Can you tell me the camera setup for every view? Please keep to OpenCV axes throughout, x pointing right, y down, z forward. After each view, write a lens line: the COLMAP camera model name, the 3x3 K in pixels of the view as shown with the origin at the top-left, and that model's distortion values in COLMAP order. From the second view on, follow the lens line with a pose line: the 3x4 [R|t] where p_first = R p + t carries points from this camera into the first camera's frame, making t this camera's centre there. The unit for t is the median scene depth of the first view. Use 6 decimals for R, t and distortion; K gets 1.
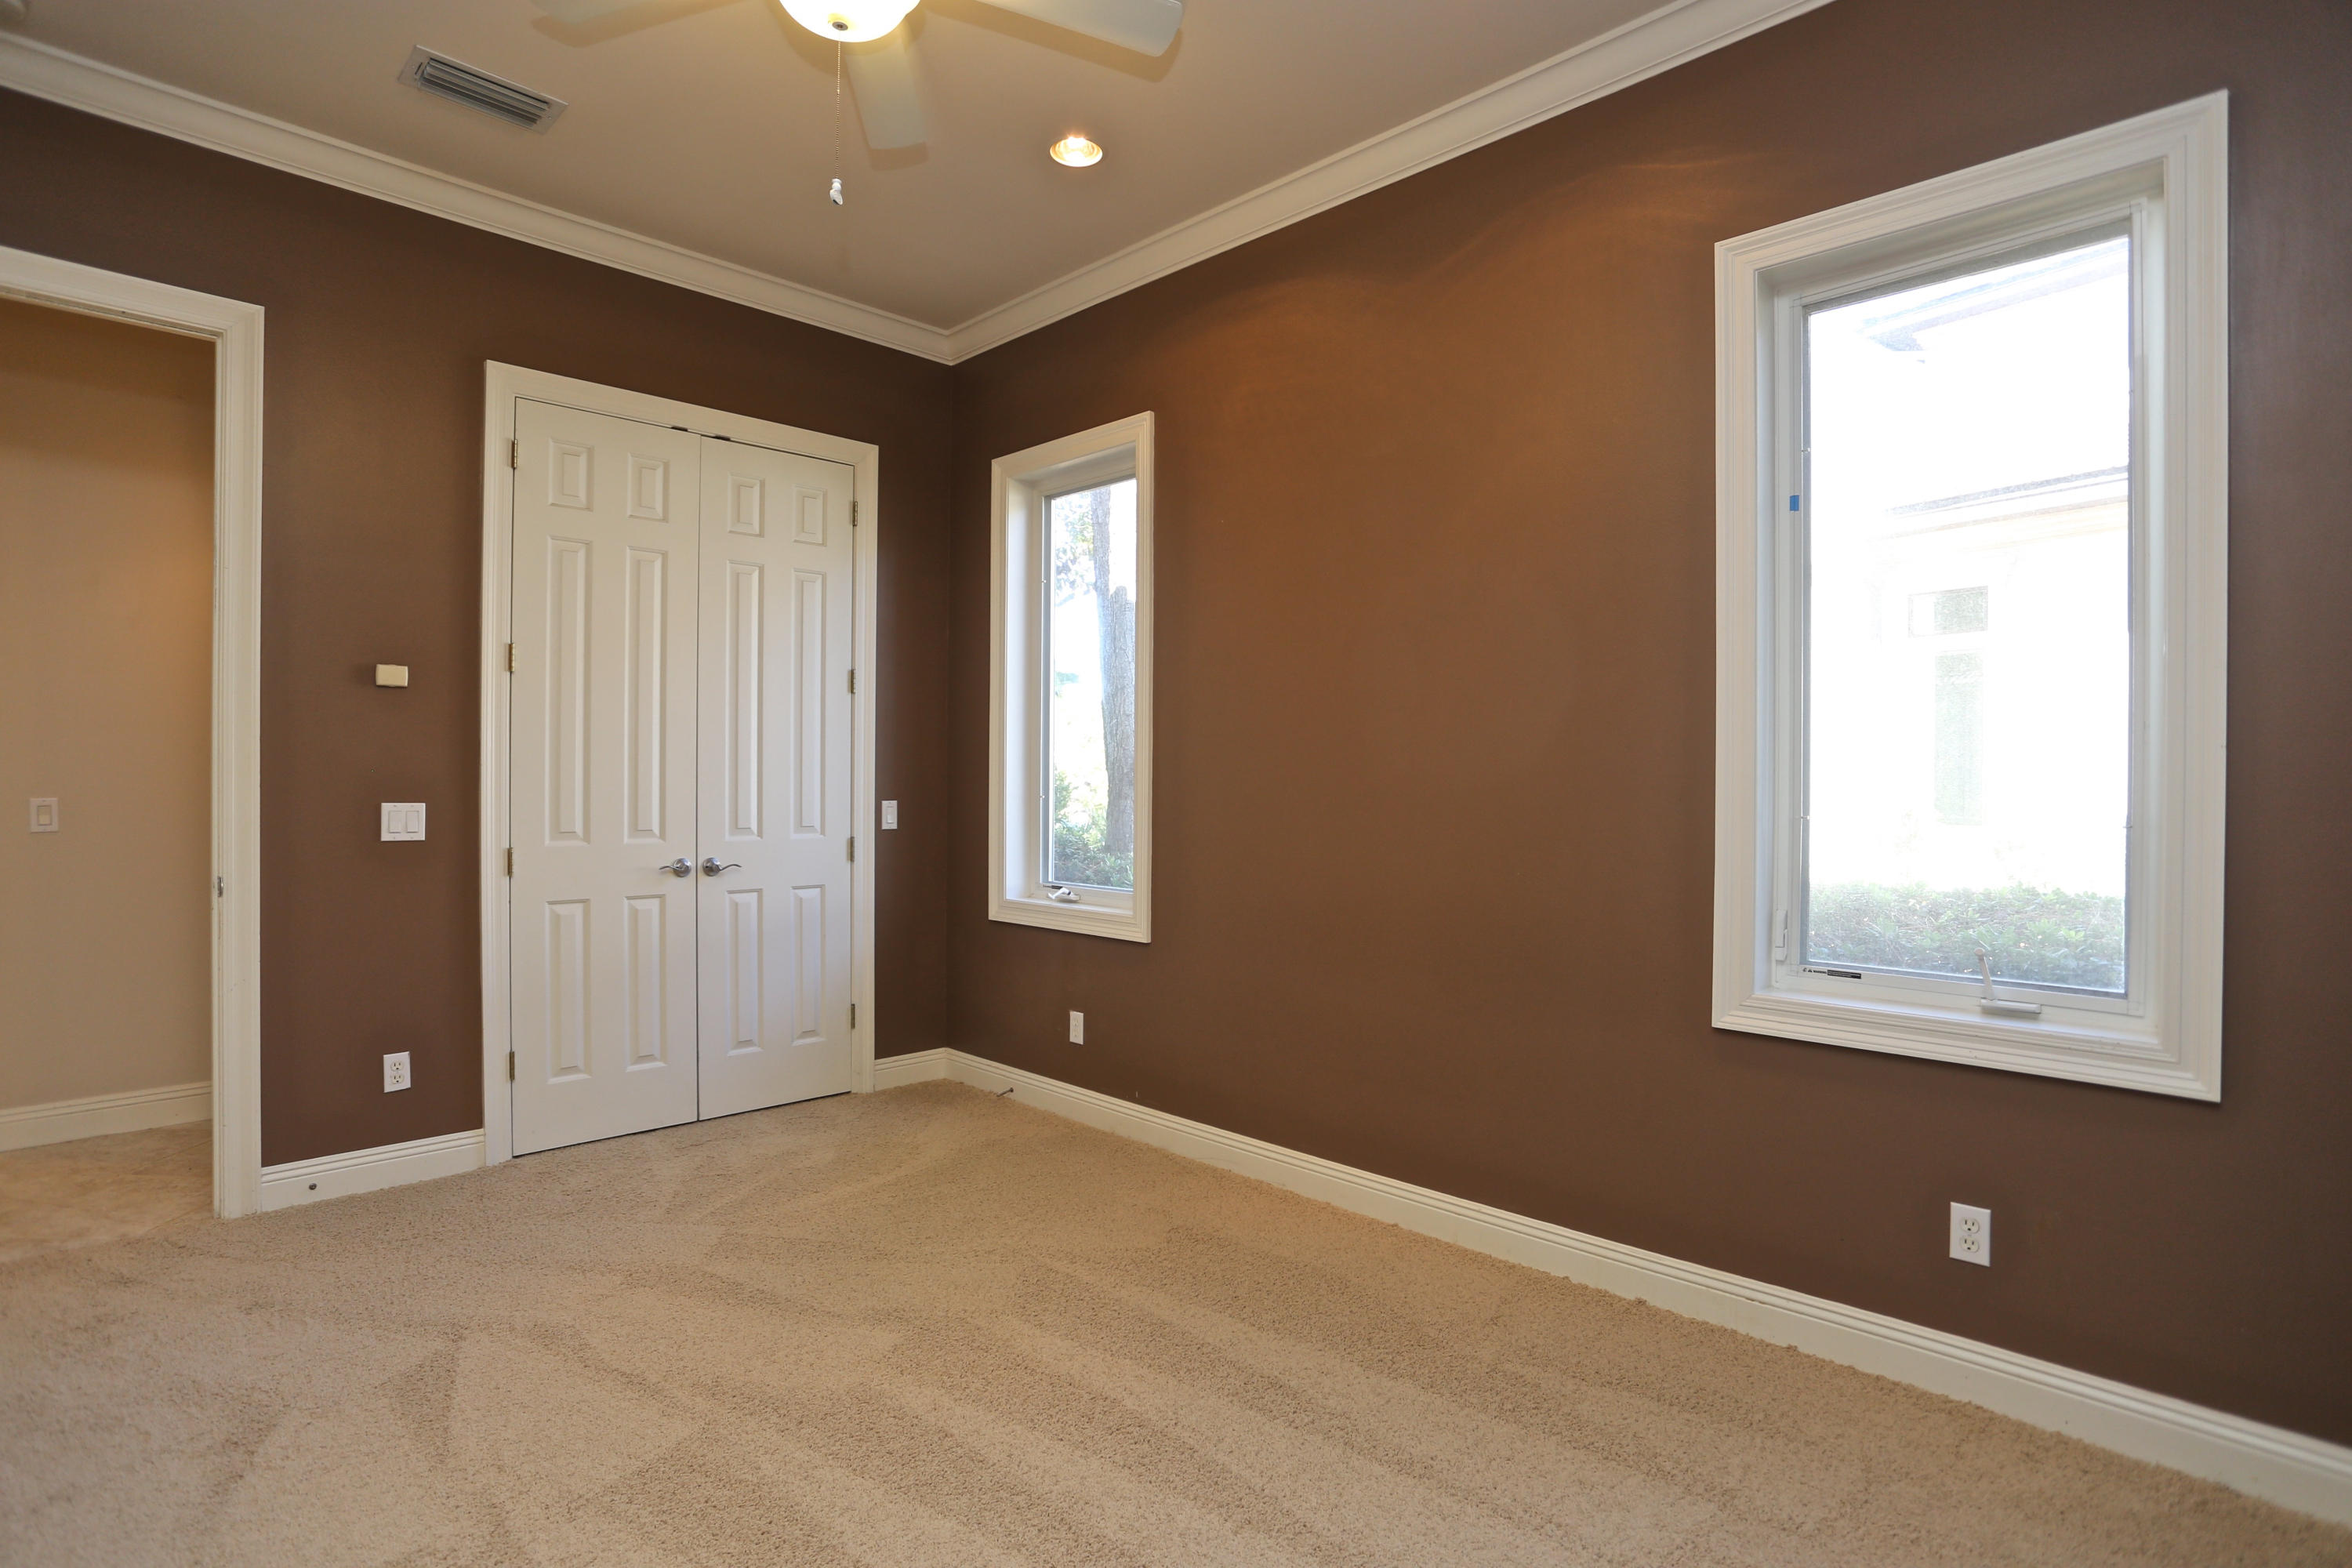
lens RADIAL K [[1196.6, 0, 1176.0], [0, 1196.6, 784.0], [0, 0, 1]] dist [0.002961, 0.000859]
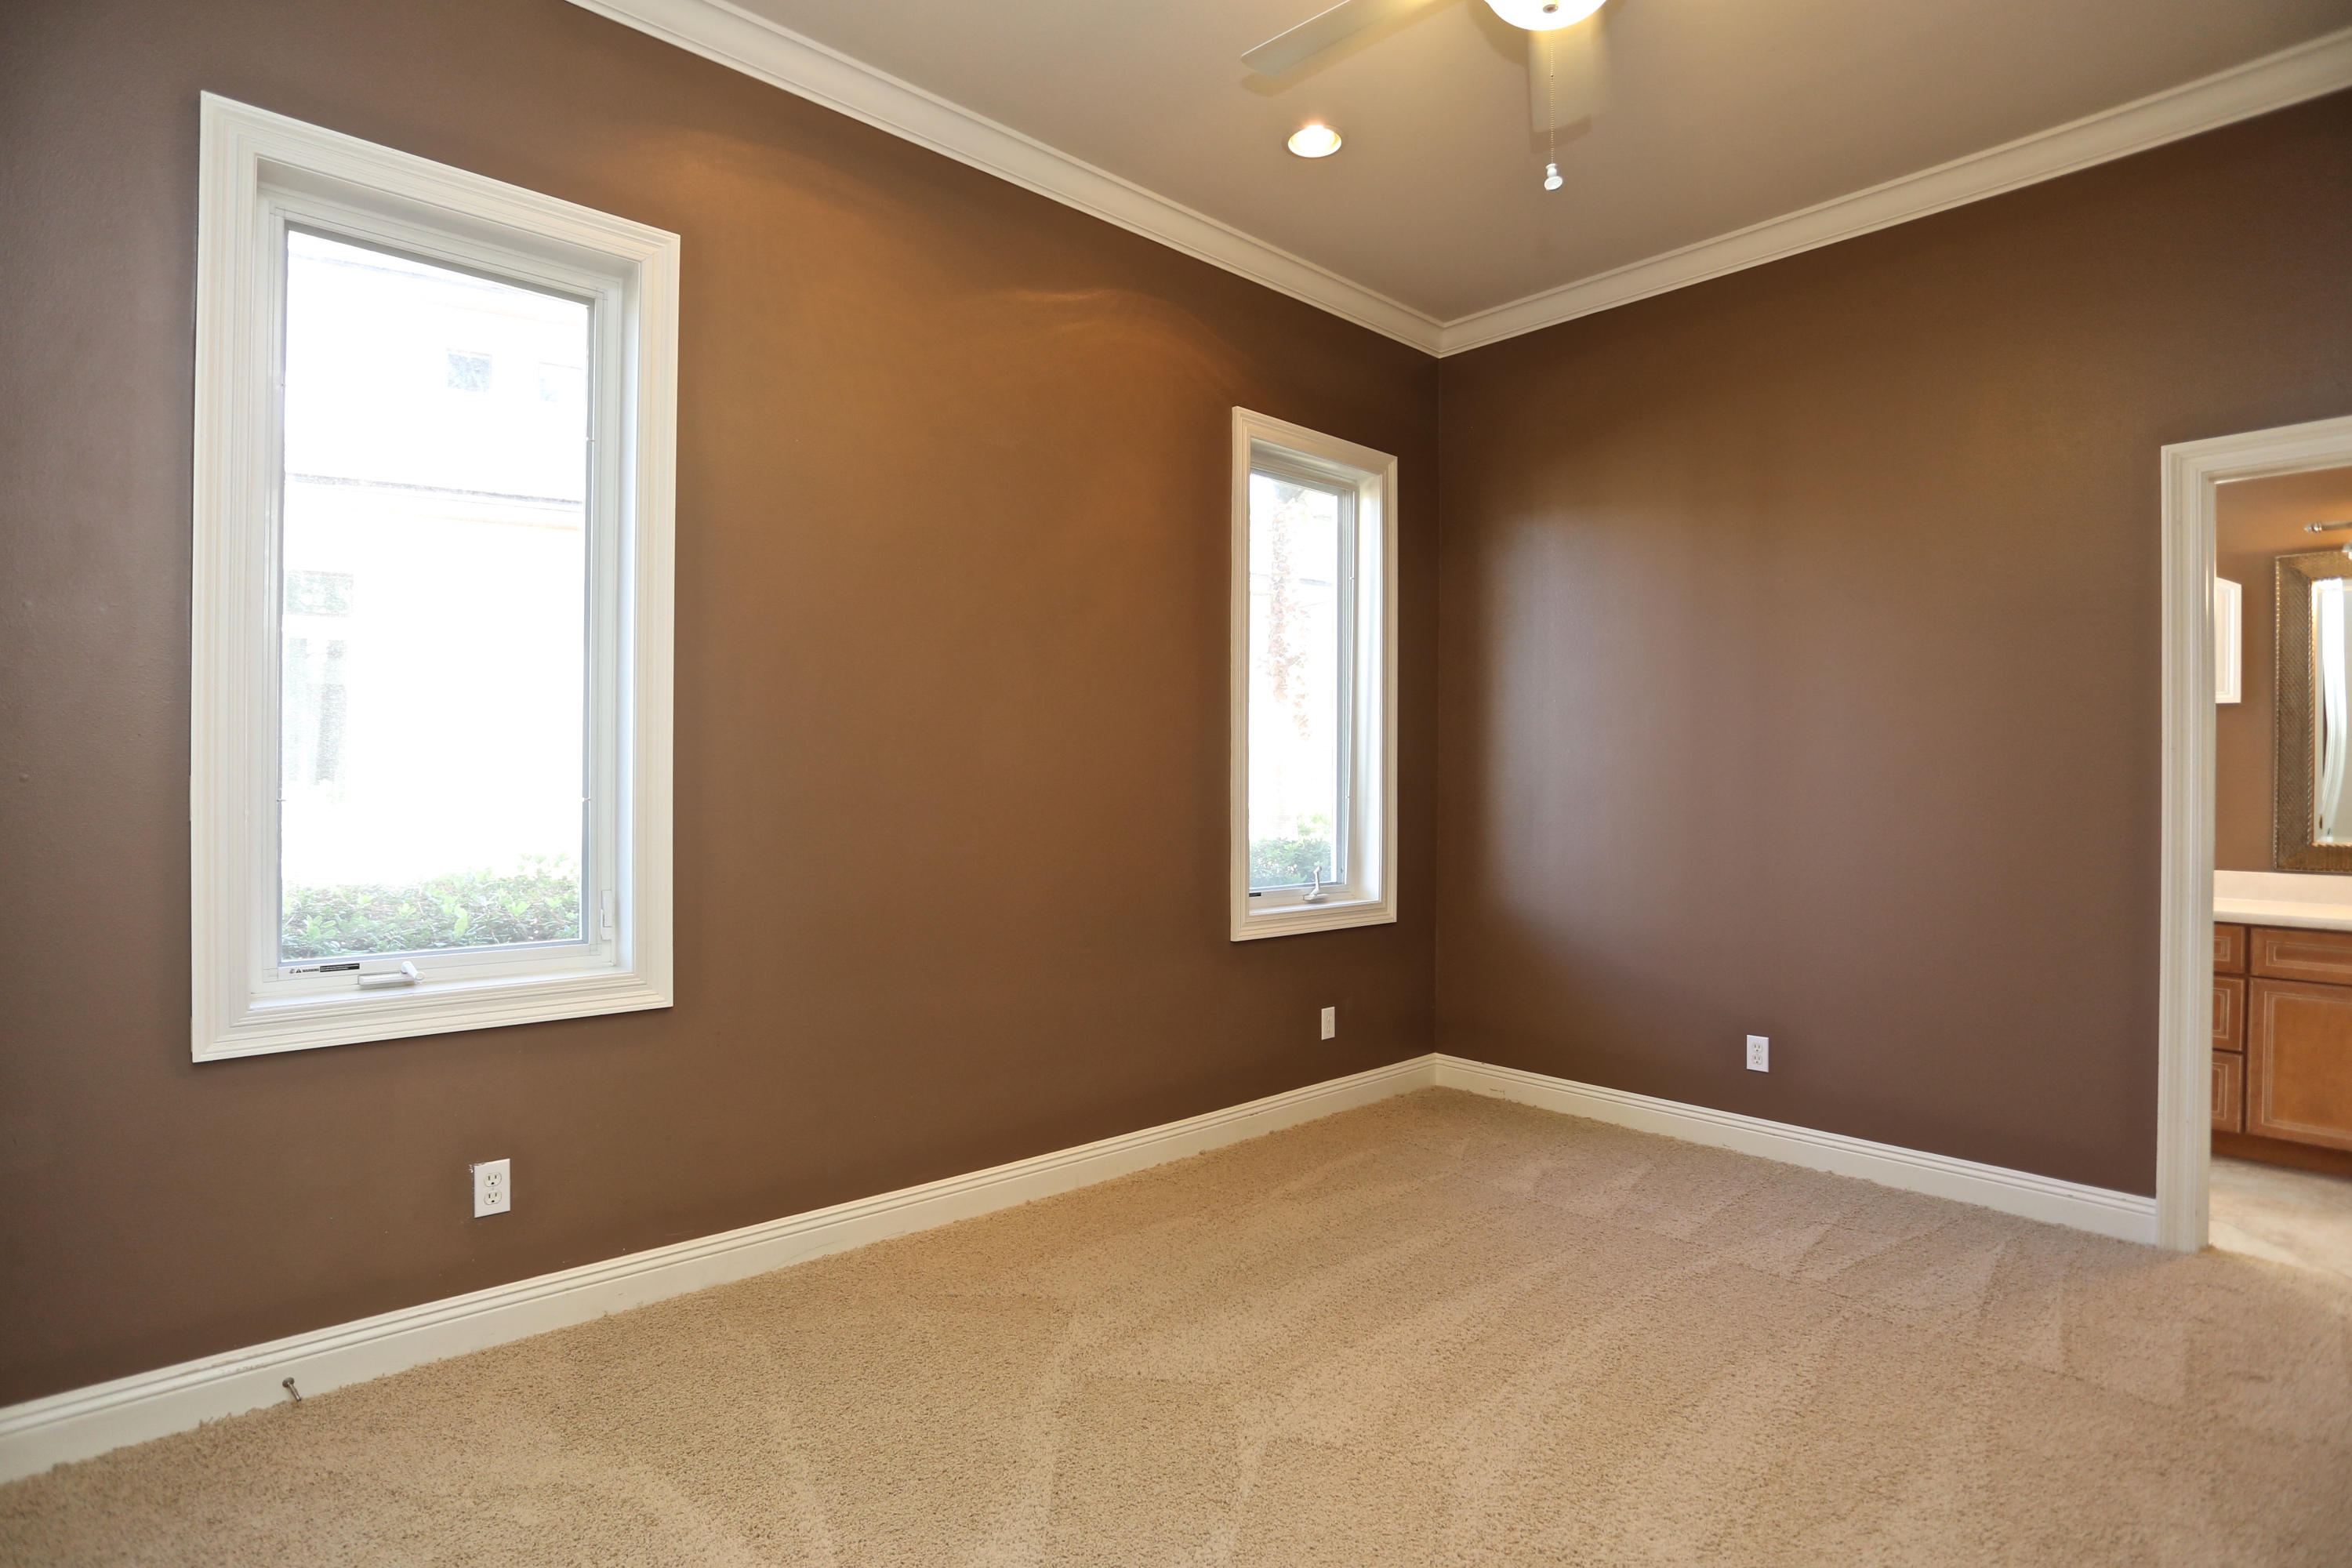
lens RADIAL K [[1164.0, 0, 1176.0], [0, 1164.0, 784.0], [0, 0, 1]] dist [0.002043, 0.000674]
pose [[0.049253, -0.012253, 0.998711, -0.386077], [-0.012684, 0.999836, 0.012892, -0.003940], [-0.998706, -0.013303, 0.049090, 0.389200]]
